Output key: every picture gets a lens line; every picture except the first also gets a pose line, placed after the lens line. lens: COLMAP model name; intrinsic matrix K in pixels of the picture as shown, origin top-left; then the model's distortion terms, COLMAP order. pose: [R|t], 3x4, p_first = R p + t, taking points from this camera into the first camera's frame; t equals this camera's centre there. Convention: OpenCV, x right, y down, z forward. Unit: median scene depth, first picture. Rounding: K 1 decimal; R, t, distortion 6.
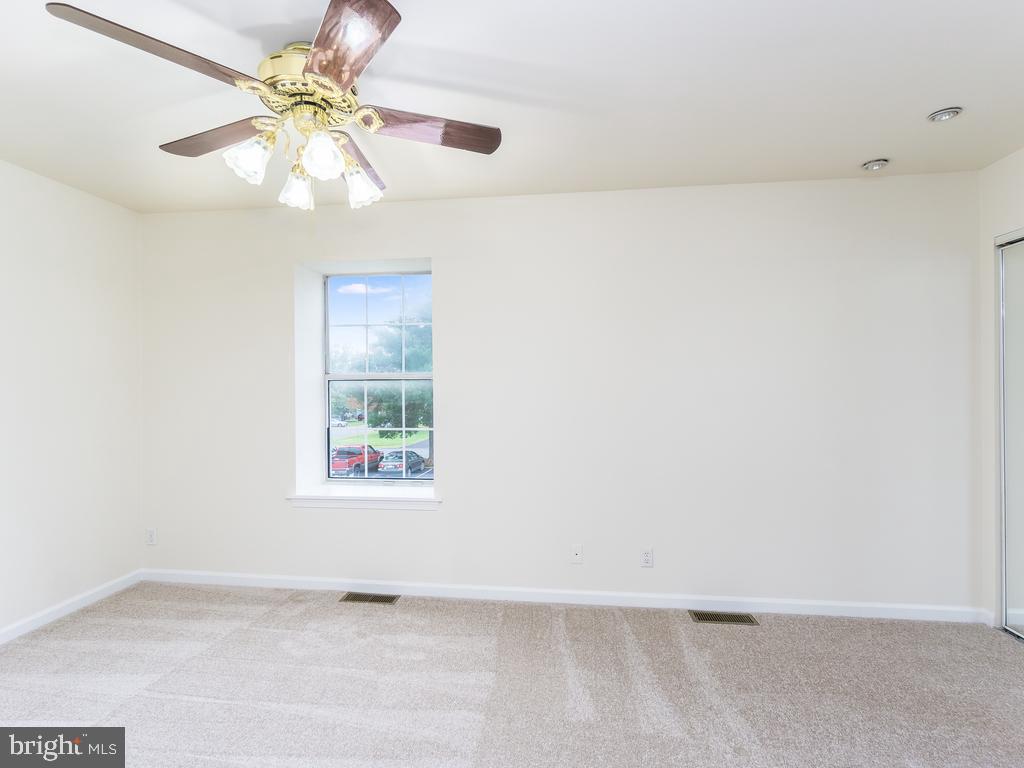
lens RADIAL K [[508.3, 0, 504.1], [0, 508.3, 380.8], [0, 0, 1]] dist [-0.001451, 0.000455]
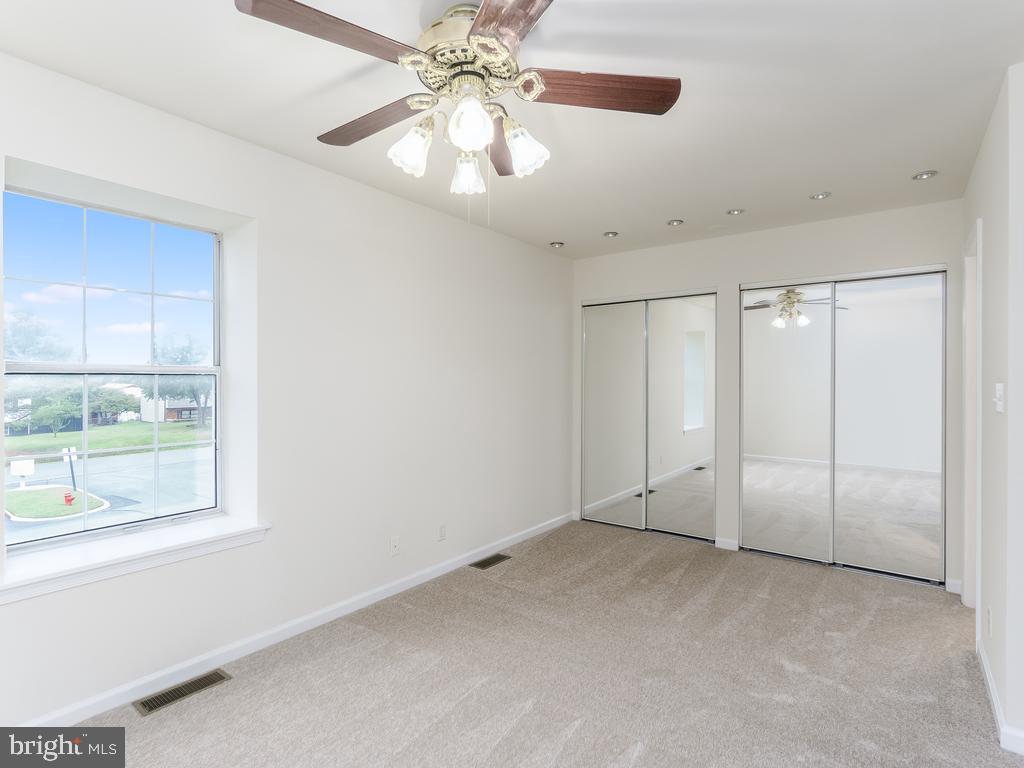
lens RADIAL K [[508.3, 0, 504.1], [0, 508.3, 380.8], [0, 0, 1]] dist [-0.001451, 0.000455]
pose [[0.523911, 0.005904, 0.851752, -0.672826], [-0.012731, 0.999919, 0.000900, -0.000580], [-0.851678, -0.011315, 0.523944, 0.290607]]
